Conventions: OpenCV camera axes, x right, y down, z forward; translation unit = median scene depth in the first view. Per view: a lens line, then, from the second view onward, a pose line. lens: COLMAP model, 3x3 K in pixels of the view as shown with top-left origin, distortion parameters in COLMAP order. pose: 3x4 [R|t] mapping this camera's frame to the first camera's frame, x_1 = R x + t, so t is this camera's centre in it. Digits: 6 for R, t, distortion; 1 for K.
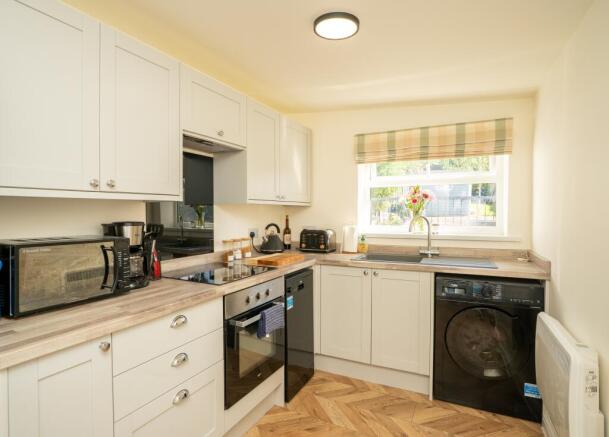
lens RADIAL K [[368.3, 0, 304.5], [0, 368.3, 218.5], [0, 0, 1]] dist [-0.002695, -0.000350]
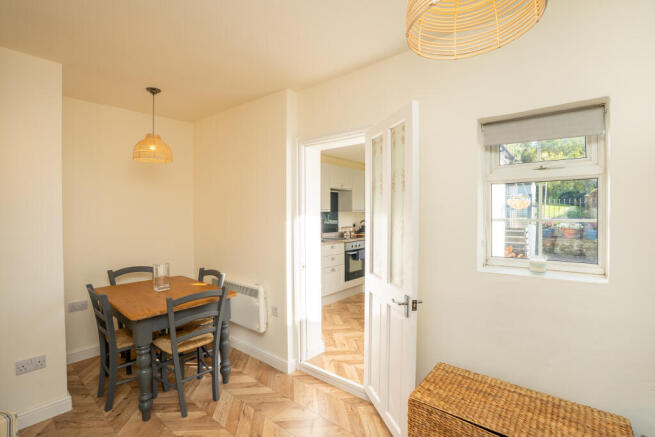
lens RADIAL K [[310.9, 0, 327.5], [0, 310.9, 218.5], [0, 0, 1]] dist [-0.051833, 0.021699]
pose [[0.973567, 0.001117, -0.228398, 0.204185], [-0.002398, 0.999983, -0.005329, 0.022517], [0.228388, 0.005736, 0.973553, -1.363048]]
